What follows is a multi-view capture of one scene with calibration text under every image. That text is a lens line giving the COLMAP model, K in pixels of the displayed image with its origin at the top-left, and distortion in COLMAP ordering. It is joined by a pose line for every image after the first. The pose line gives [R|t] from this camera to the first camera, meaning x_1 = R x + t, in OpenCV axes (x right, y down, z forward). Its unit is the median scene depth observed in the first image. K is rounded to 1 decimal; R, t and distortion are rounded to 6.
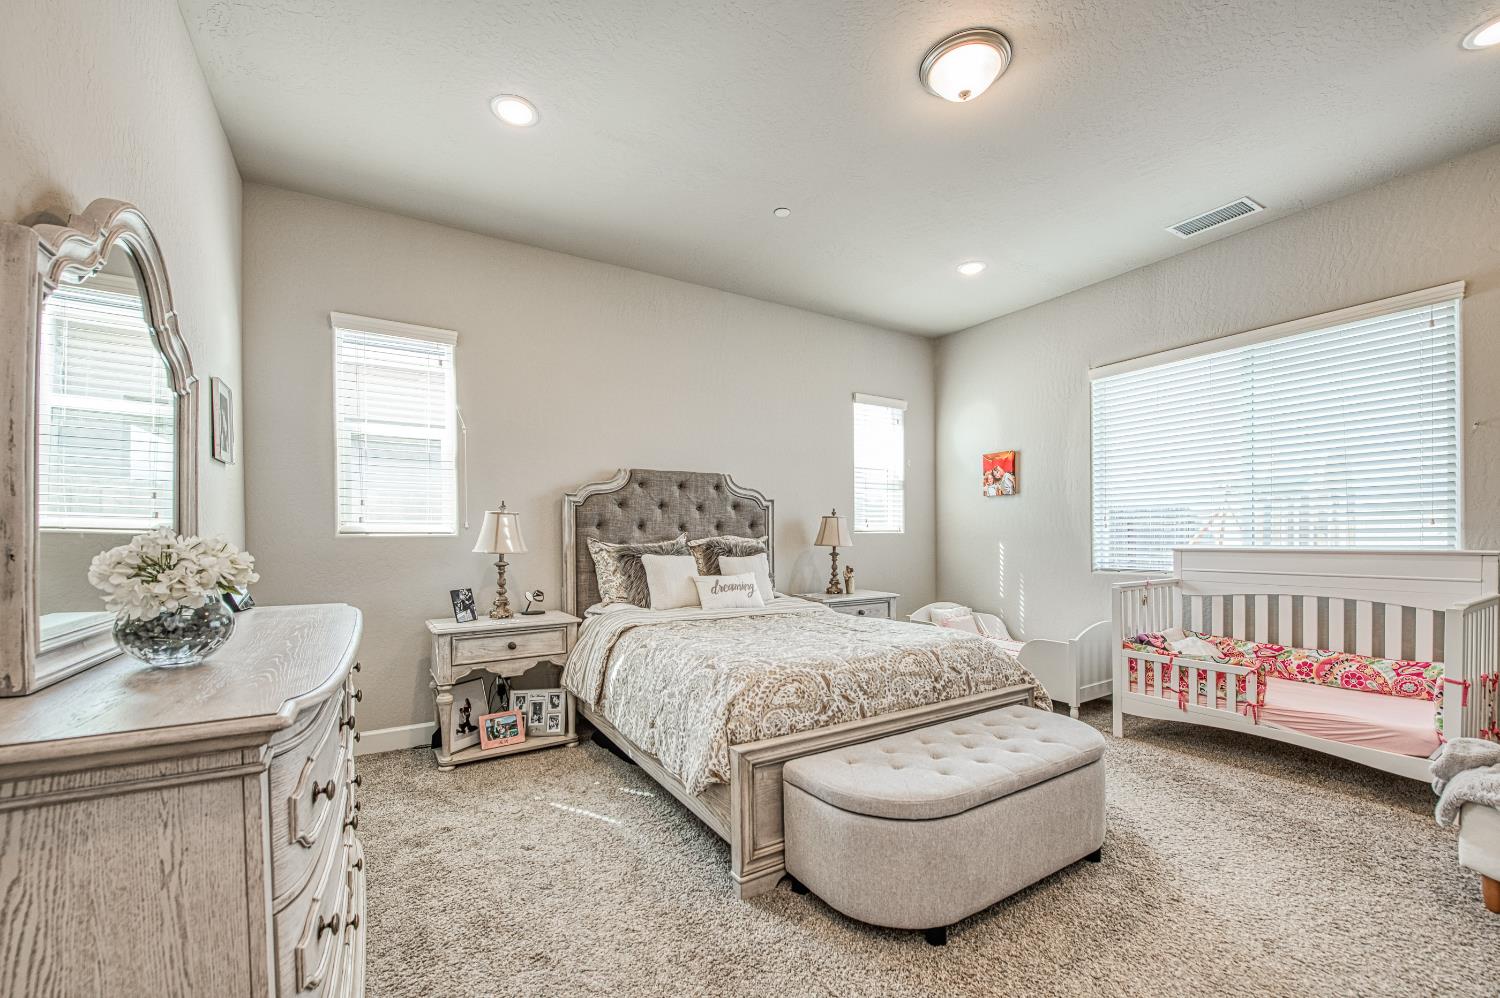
lens RADIAL K [[628.4, 0, 750.4], [0, 628.4, 538.5], [0, 0, 1]] dist [-0.010760, -0.000176]
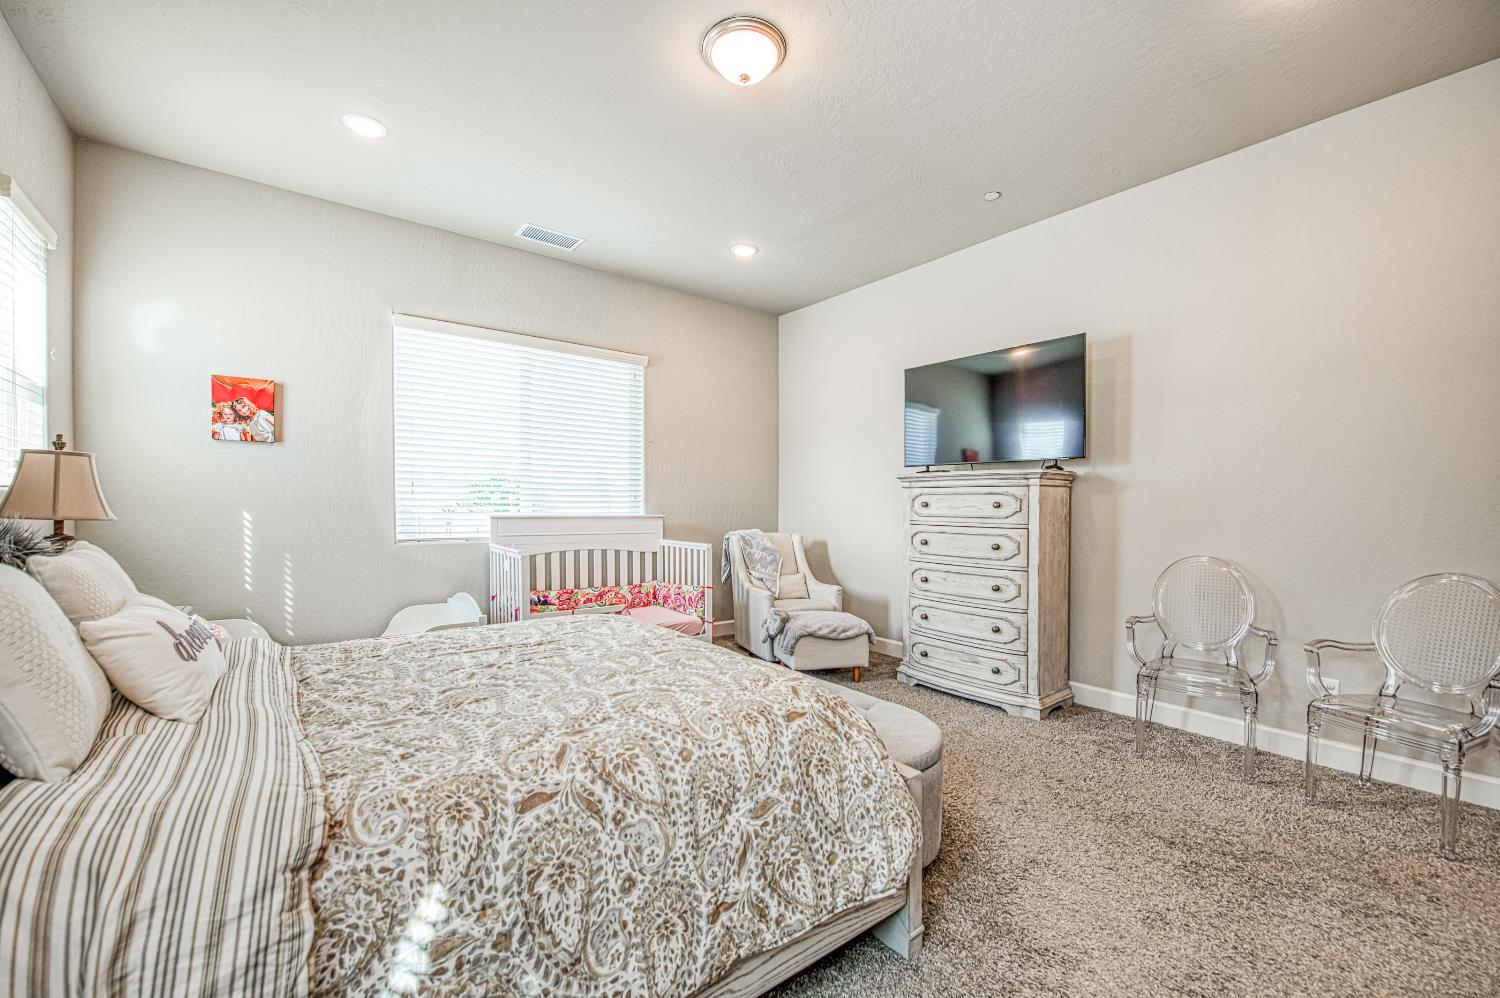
lens RADIAL K [[608.7, 0, 750.0], [0, 608.7, 499.0], [0, 0, 1]] dist [-0.000854, -0.000049]
pose [[-0.108394, 0.012739, 0.994026, -0.355431], [-0.009649, 0.999857, -0.013866, -0.002415], [-0.994061, -0.011095, -0.108256, 0.592730]]
